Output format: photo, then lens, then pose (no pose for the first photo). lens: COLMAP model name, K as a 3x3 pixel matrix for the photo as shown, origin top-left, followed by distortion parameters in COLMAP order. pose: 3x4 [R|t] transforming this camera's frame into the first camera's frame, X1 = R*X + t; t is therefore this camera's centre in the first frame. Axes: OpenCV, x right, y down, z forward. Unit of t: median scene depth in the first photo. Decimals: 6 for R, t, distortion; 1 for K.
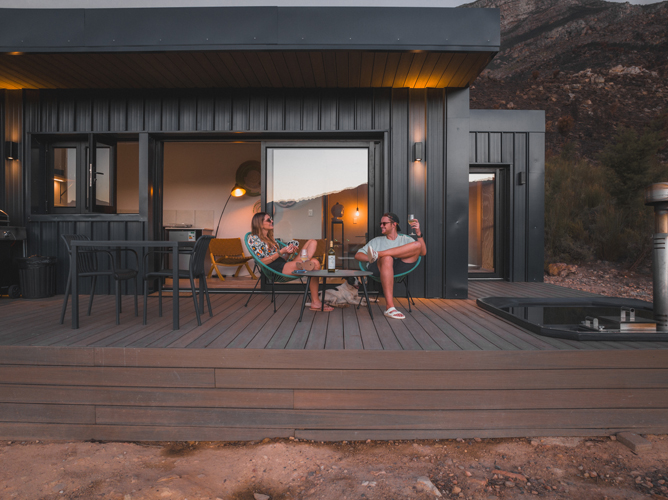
lens RADIAL K [[467.0, 0, 336.0], [0, 467.0, 248.4], [0, 0, 1]] dist [-0.040258, 0.004056]
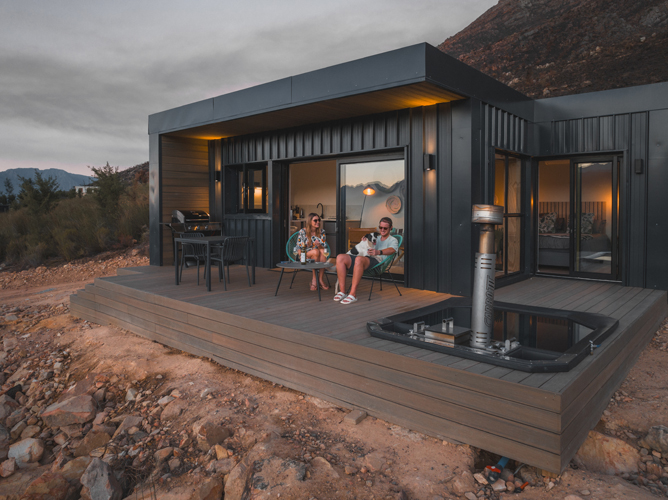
lens RADIAL K [[479.9, 0, 339.0], [0, 479.9, 225.4], [0, 0, 1]] dist [-0.044600, 0.002376]
pose [[0.750487, 0.020787, -0.660558, 0.780690], [-0.012140, 0.999770, 0.017669, -0.071730], [0.660774, -0.005241, 0.750567, -0.014454]]
